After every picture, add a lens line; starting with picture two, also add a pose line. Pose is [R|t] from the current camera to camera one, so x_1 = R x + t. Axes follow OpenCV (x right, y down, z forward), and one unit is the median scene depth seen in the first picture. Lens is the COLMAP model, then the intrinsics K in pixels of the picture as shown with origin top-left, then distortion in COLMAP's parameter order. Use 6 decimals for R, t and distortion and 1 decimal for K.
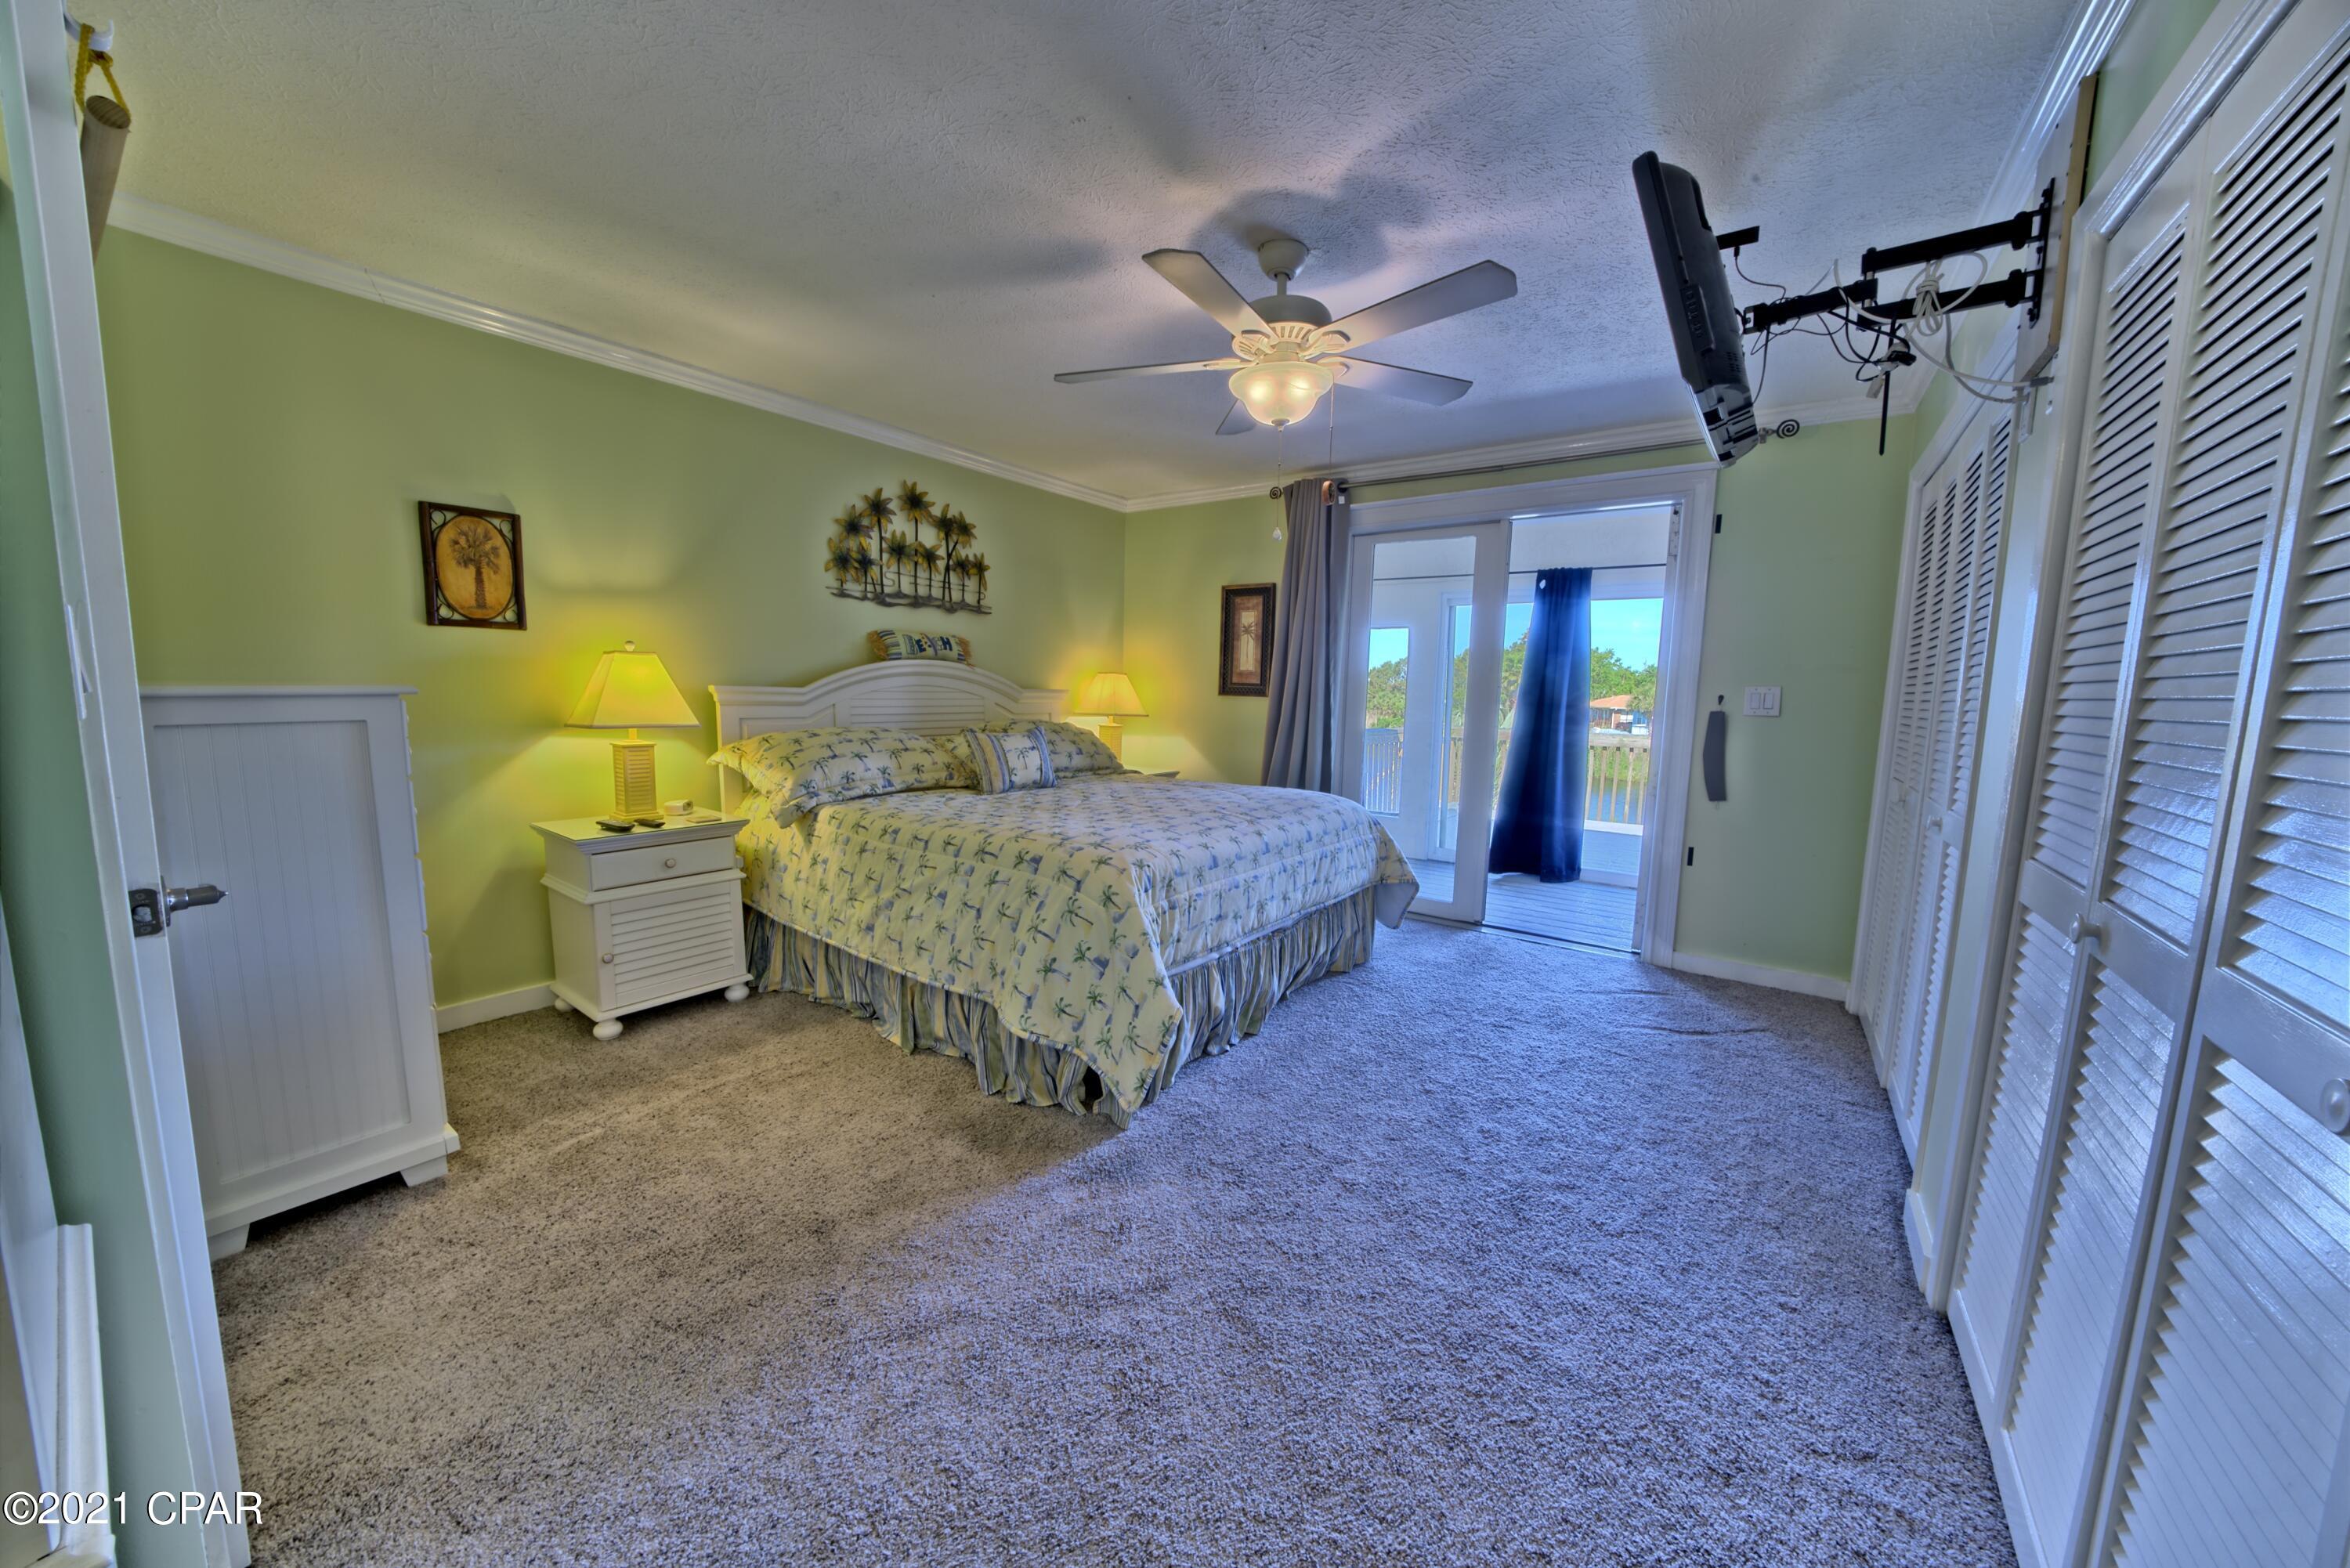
lens RADIAL K [[810.1, 0, 1168.4], [0, 810.1, 784.9], [0, 0, 1]] dist [-0.023420, 0.001257]
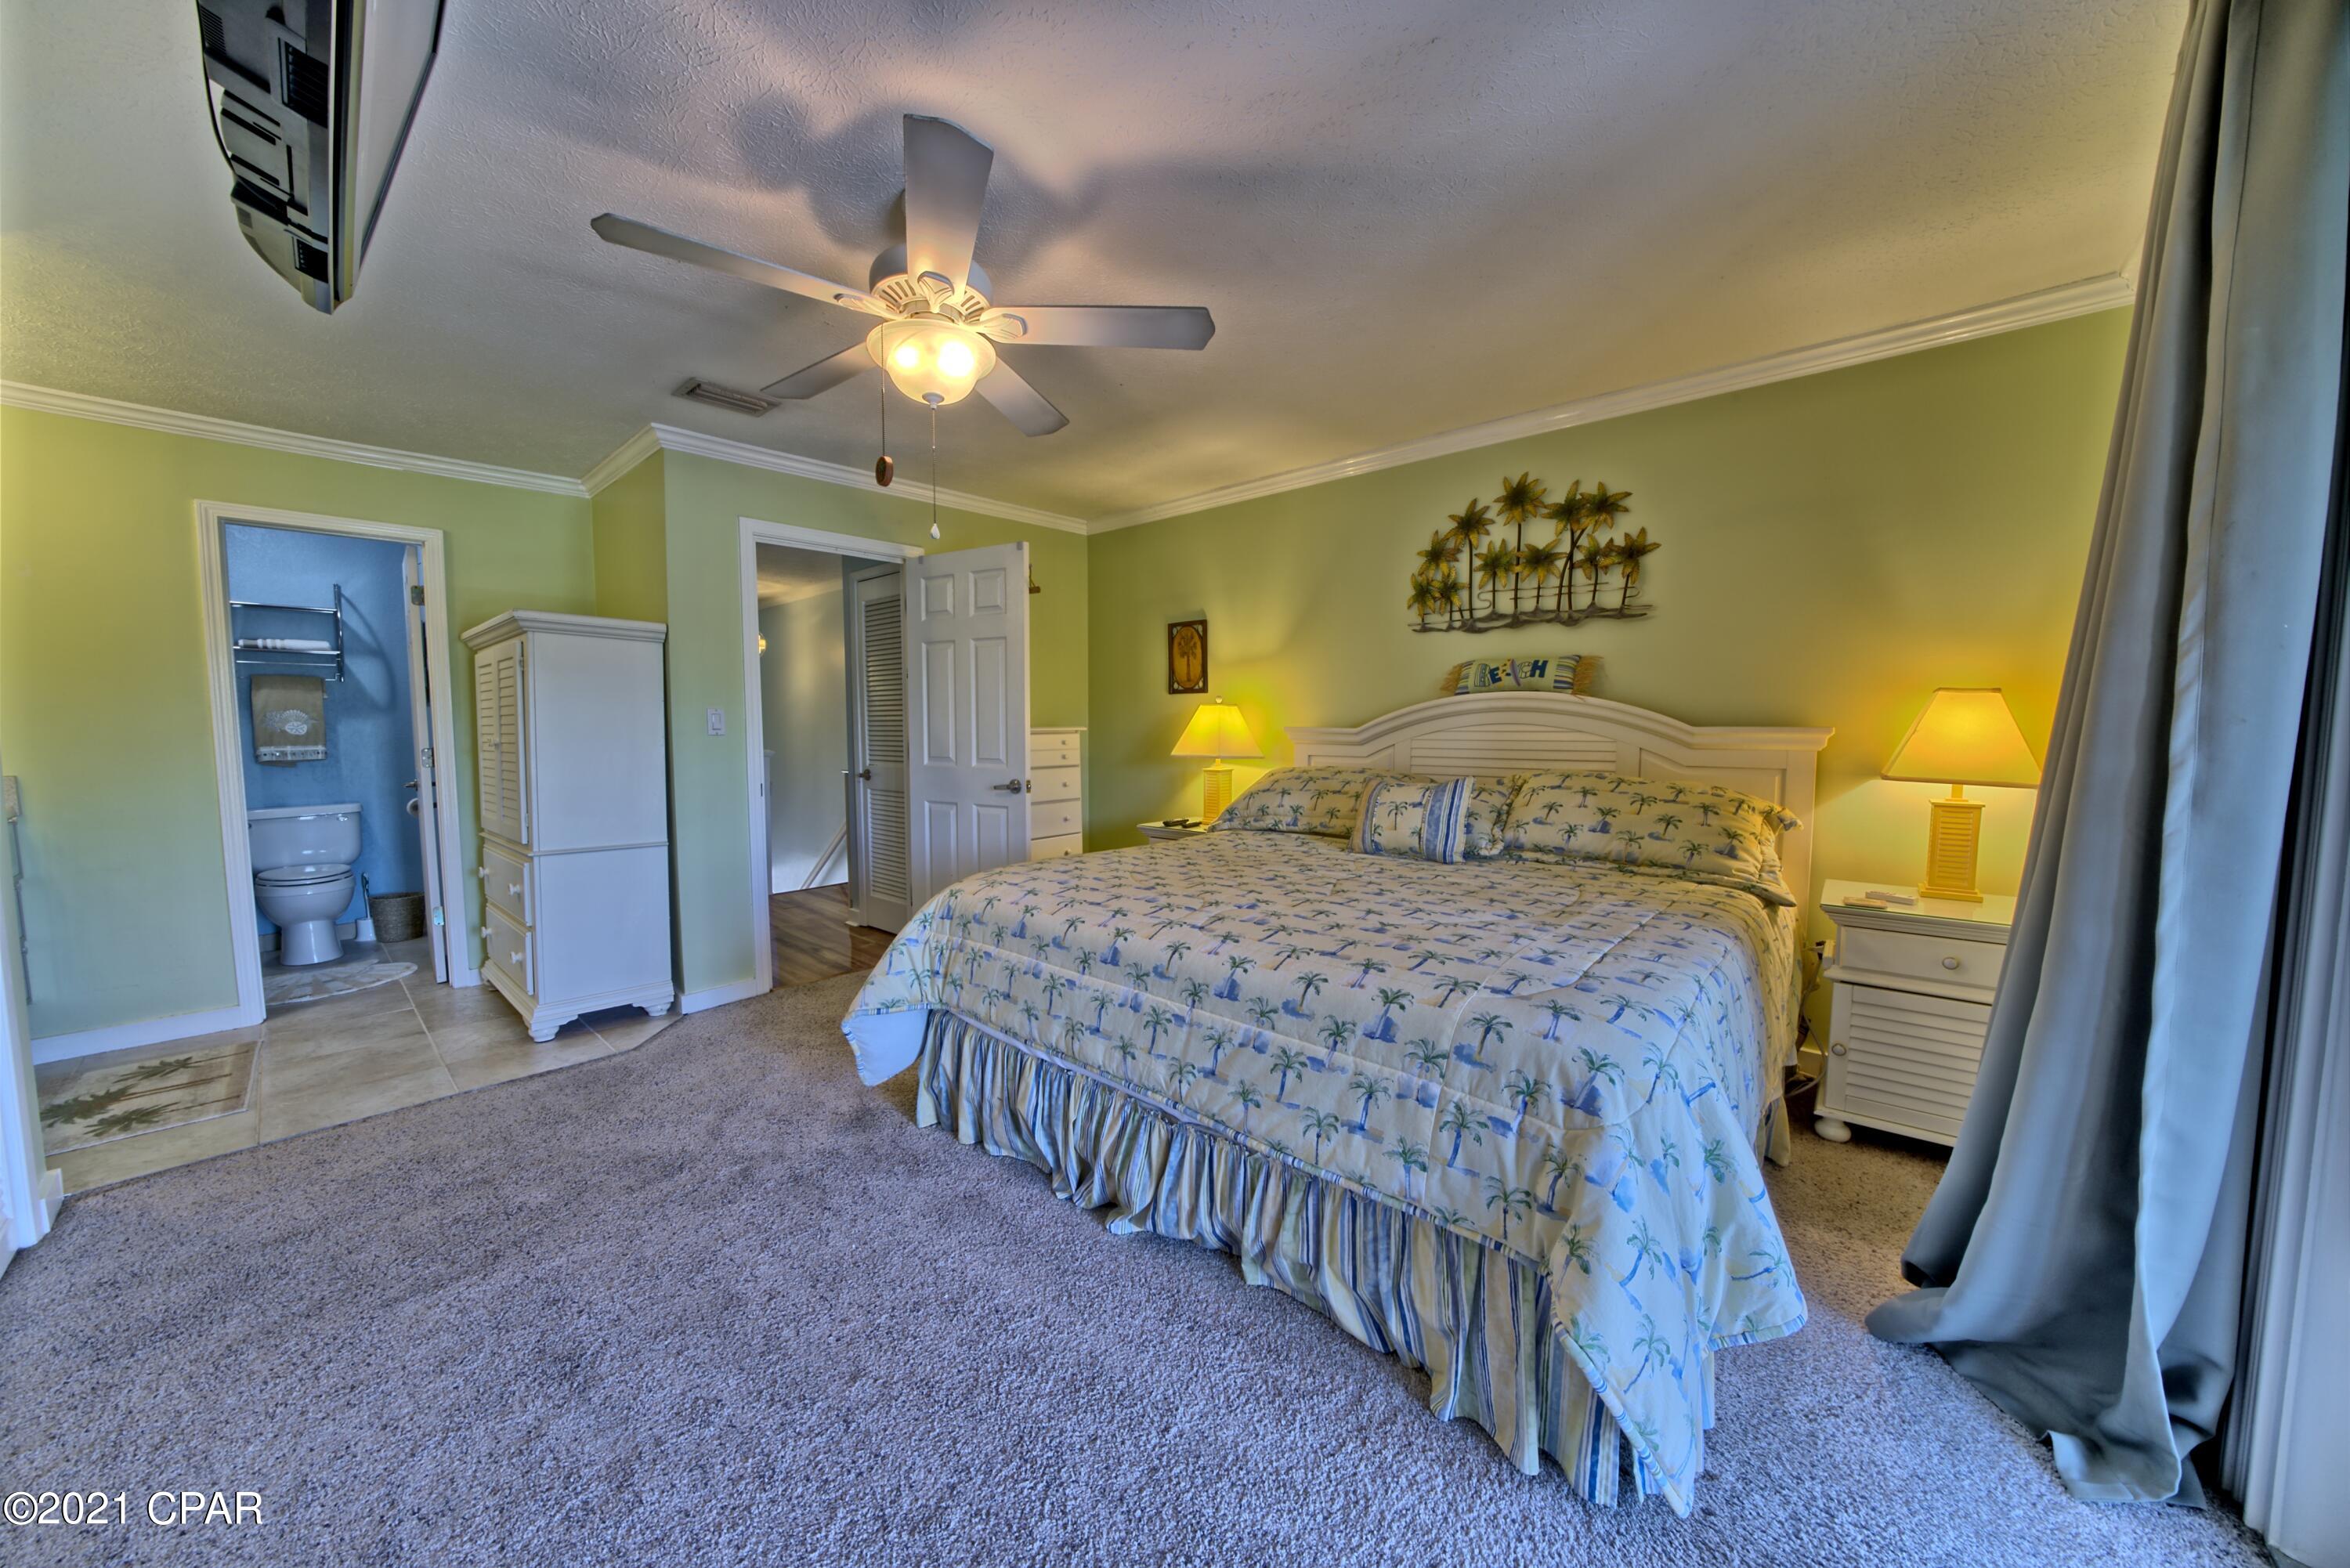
lens RADIAL K [[810.1, 0, 1173.3], [0, 810.1, 784.3], [0, 0, 1]] dist [-0.023420, 0.001257]
pose [[-0.092203, 0.053616, -0.994296, 0.550387], [-0.117729, 0.990958, 0.064354, -0.079360], [0.988756, 0.122991, -0.085057, 0.779842]]
